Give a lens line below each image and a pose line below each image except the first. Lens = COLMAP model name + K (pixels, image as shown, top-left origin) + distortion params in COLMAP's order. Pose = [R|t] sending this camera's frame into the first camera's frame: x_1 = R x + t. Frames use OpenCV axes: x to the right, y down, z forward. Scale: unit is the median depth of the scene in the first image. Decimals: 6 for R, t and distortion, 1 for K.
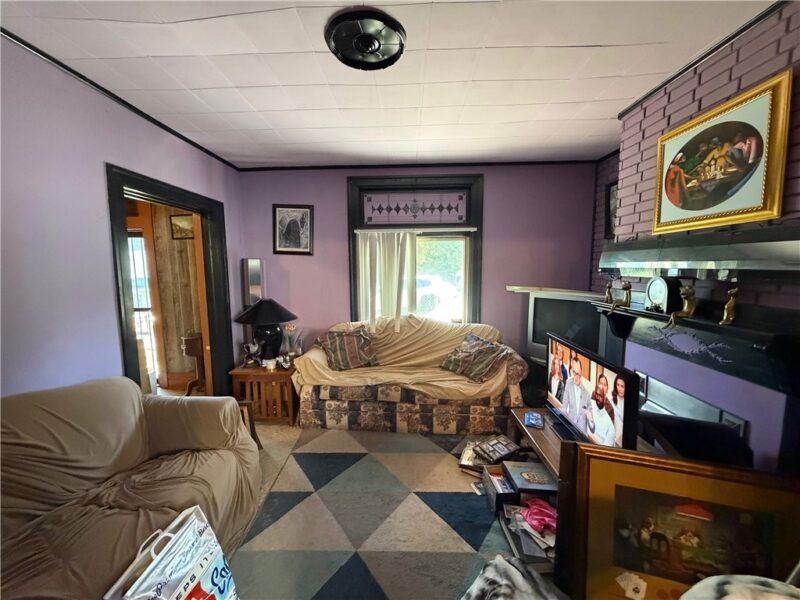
lens RADIAL K [[321.8, 0, 400.0], [0, 321.8, 300.0], [0, 0, 1]] dist [-0.000120, -0.000163]
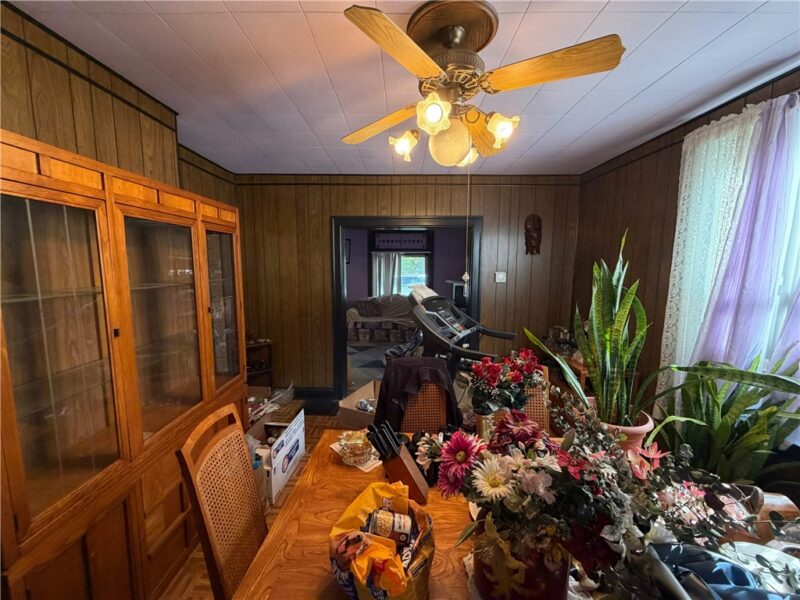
lens RADIAL K [[321.8, 0, 400.0], [0, 321.8, 300.0], [0, 0, 1]] dist [-0.000120, -0.000163]
pose [[0.999761, 0.015380, 0.015543, 0.016098], [-0.015448, 0.999872, 0.004251, 0.080449], [-0.015476, -0.004490, 0.999870, -1.092668]]
